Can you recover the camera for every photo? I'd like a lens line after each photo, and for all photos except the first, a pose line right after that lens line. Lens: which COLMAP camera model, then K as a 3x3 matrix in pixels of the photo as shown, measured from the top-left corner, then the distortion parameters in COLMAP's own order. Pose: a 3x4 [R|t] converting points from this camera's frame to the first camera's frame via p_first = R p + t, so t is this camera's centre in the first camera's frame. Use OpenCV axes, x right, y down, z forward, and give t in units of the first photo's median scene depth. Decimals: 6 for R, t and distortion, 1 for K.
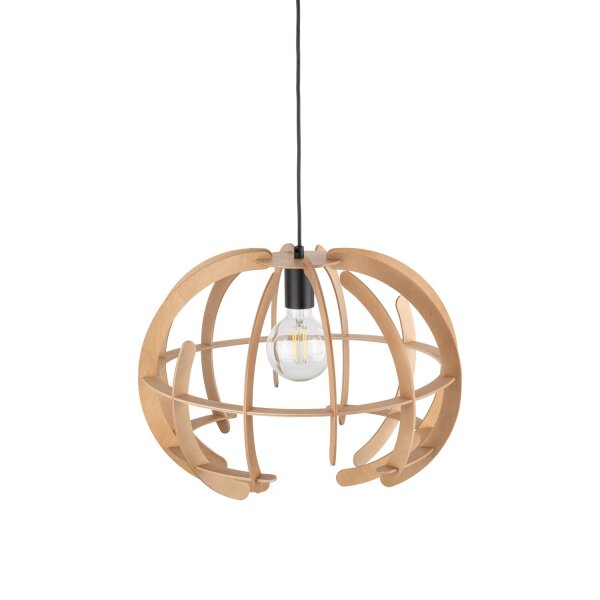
lens RADIAL K [[3107.8, 0, 300.0], [0, 3107.8, 300.0], [0, 0, 1]] dist [-0.380092, 0.000000]
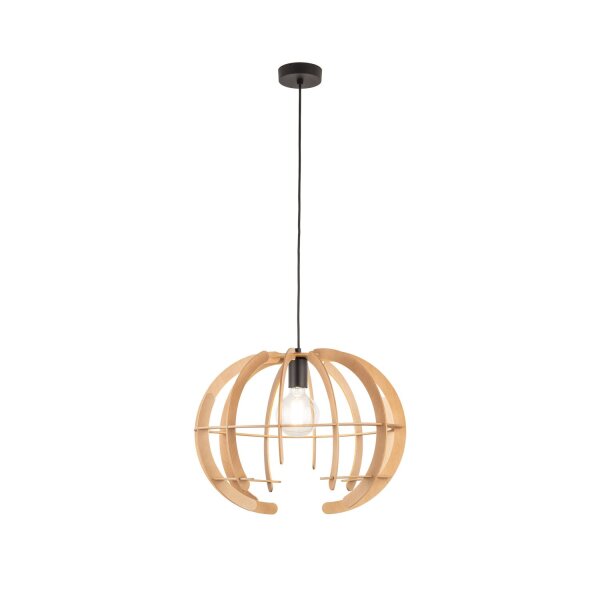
lens RADIAL K [[3107.8, 0, 300.1], [0, 3107.8, 300.0], [0, 0, 1]] dist [-0.380092, 0.000000]
pose [[0.999942, 0.010604, -0.001694, 0.002998], [-0.010661, 0.999205, -0.038413, 0.016836], [0.001285, 0.038429, 0.999261, -0.521641]]
